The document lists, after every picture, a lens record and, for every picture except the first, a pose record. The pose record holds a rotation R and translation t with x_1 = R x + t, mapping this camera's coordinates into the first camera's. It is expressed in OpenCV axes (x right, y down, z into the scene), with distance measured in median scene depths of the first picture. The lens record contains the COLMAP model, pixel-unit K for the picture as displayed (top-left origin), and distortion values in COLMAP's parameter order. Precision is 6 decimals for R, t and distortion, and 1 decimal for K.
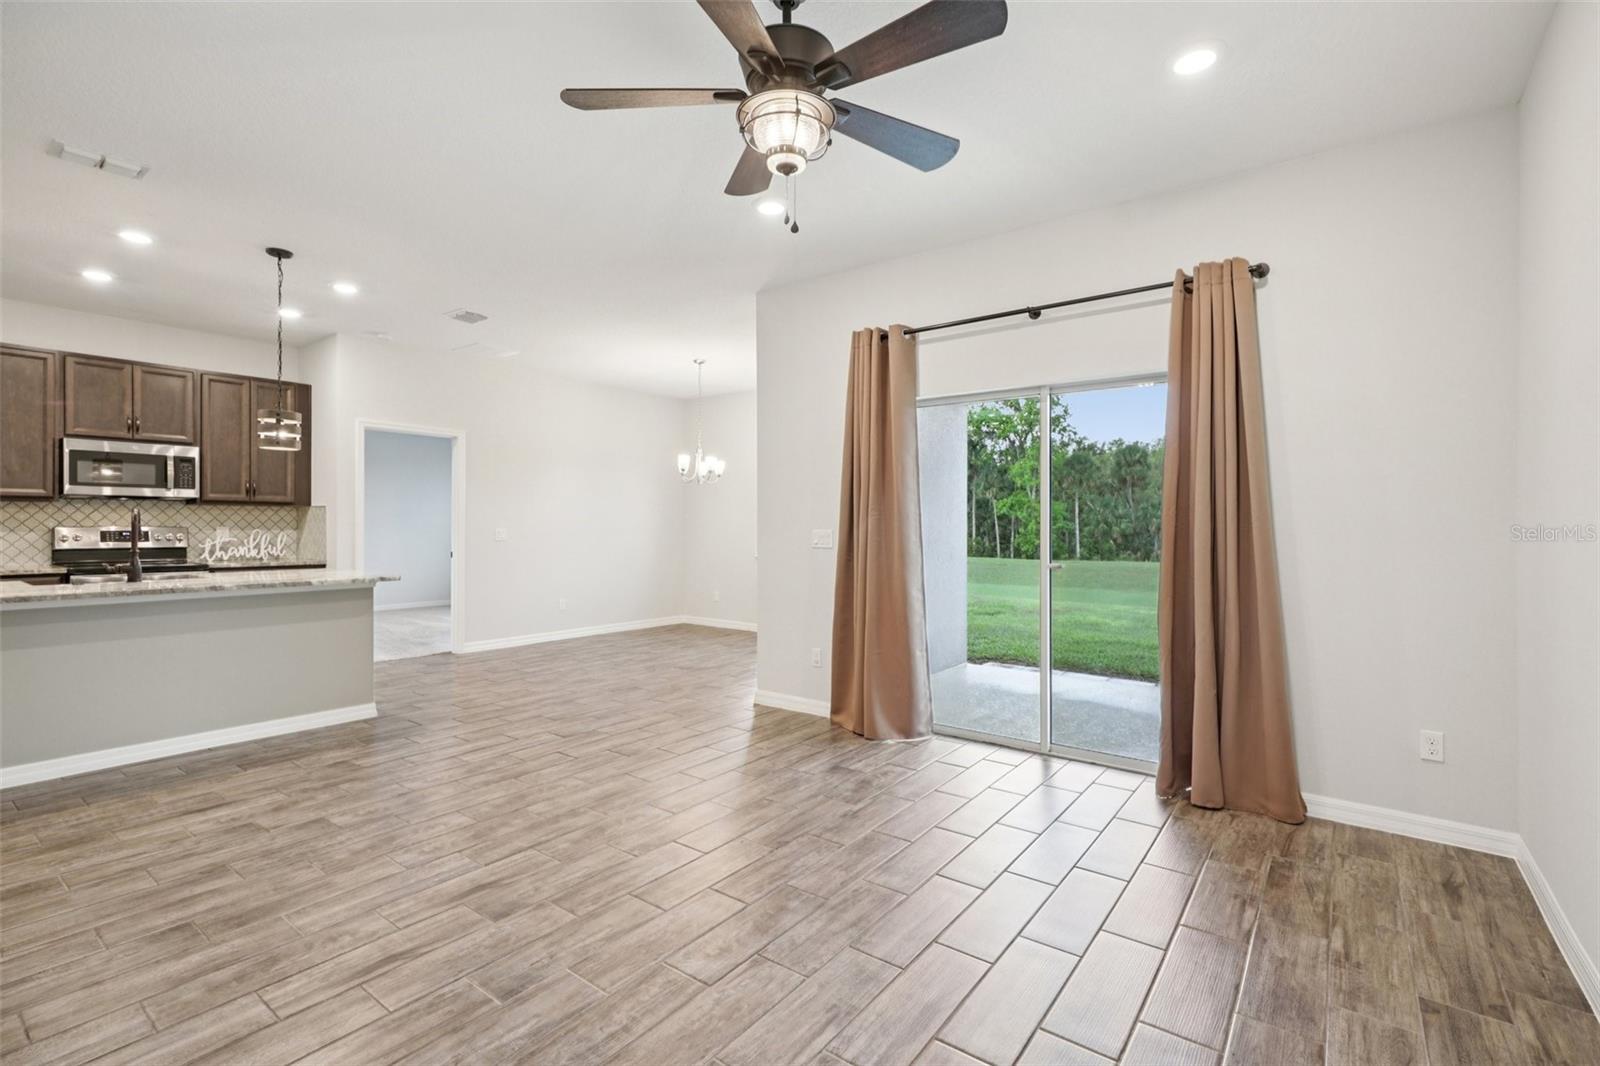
lens RADIAL K [[723.1, 0, 806.4], [0, 723.1, 522.9], [0, 0, 1]] dist [0.001915, 0.000480]
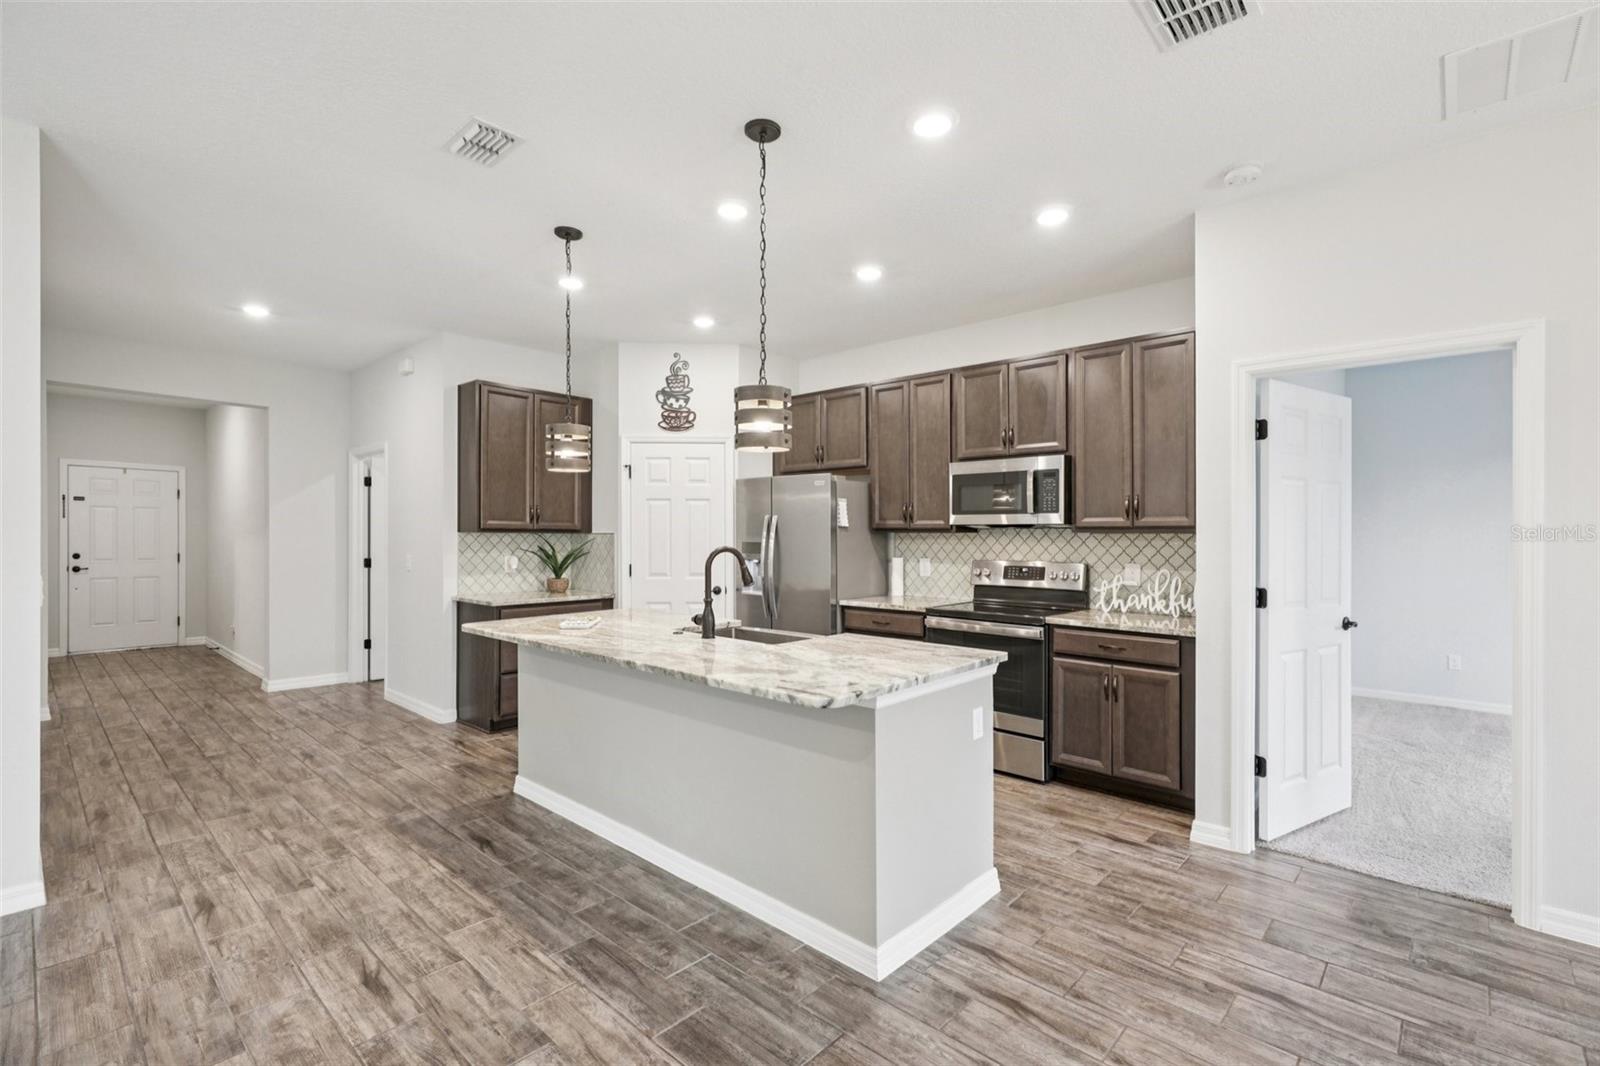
lens RADIAL K [[723.1, 0, 812.6], [0, 723.1, 533.6], [0, 0, 1]] dist [0.001915, 0.000480]
pose [[-0.096850, -0.005945, -0.995281, -0.098462], [-0.001343, 0.999982, -0.005842, -0.021916], [0.995298, 0.000771, -0.096856, 0.874792]]
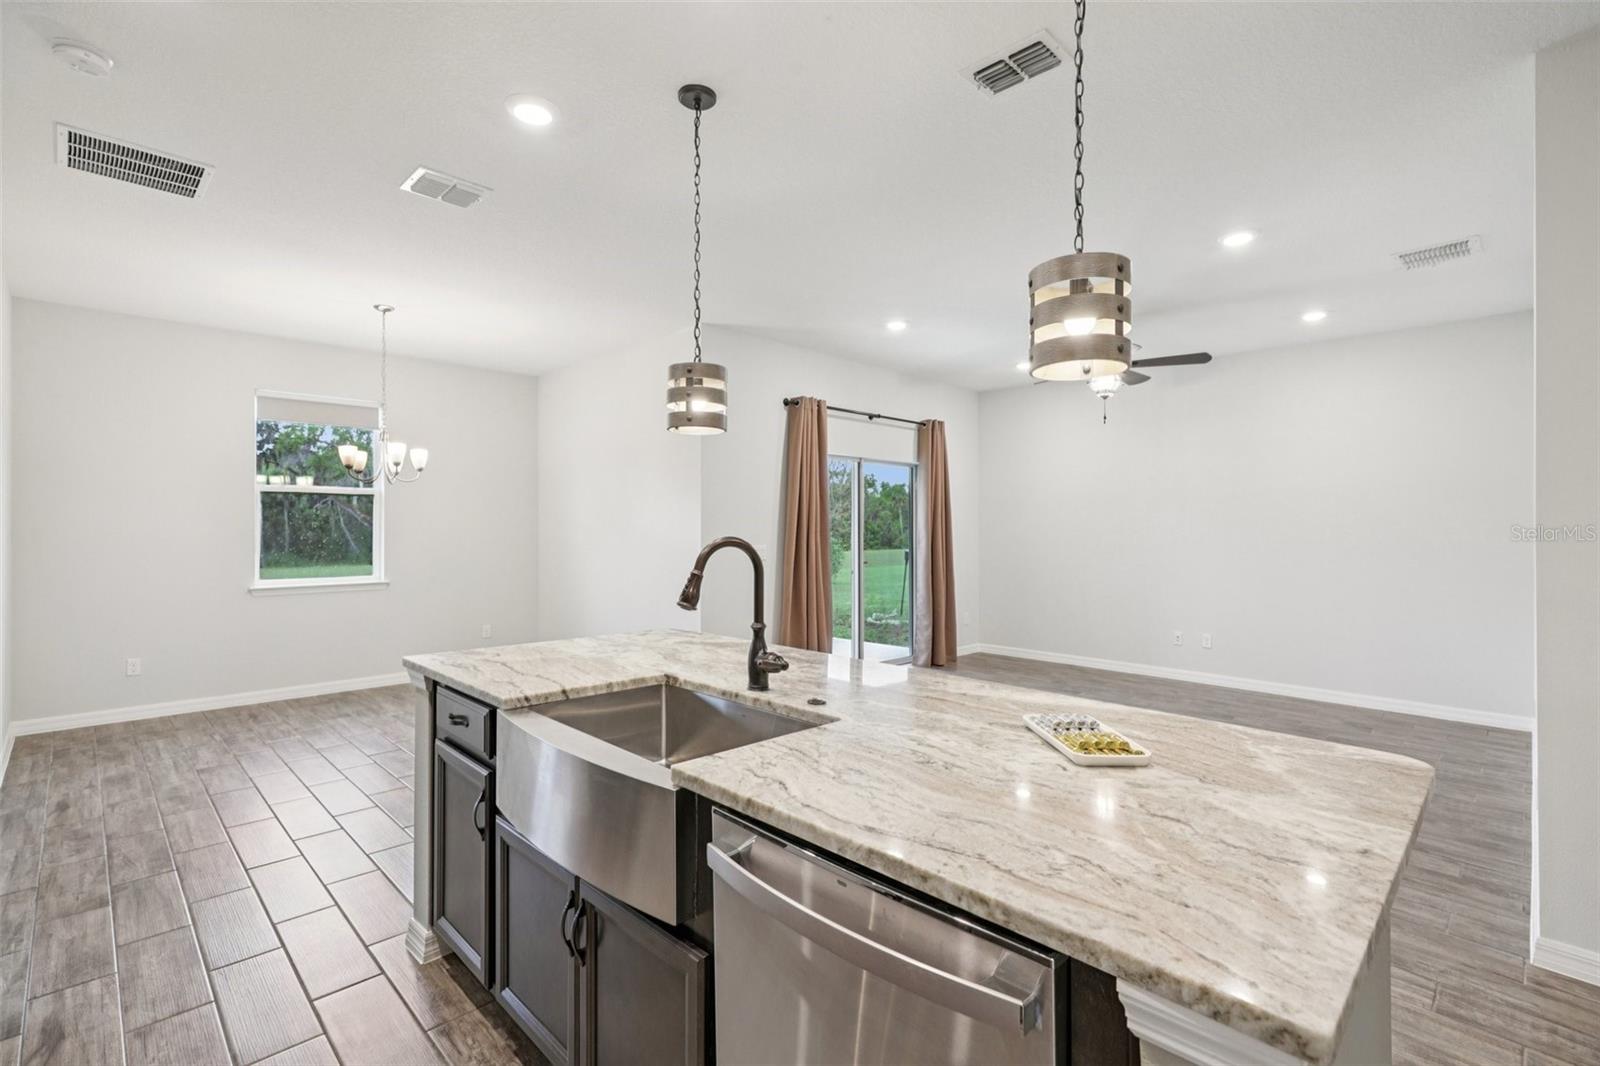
lens RADIAL K [[723.1, 0, 806.3], [0, 723.1, 528.1], [0, 0, 1]] dist [0.001915, 0.000480]
pose [[0.148203, -0.007023, 0.988932, -1.026461], [-0.005873, 0.999951, 0.007982, -0.026699], [-0.988940, -0.006991, 0.148154, 0.651663]]
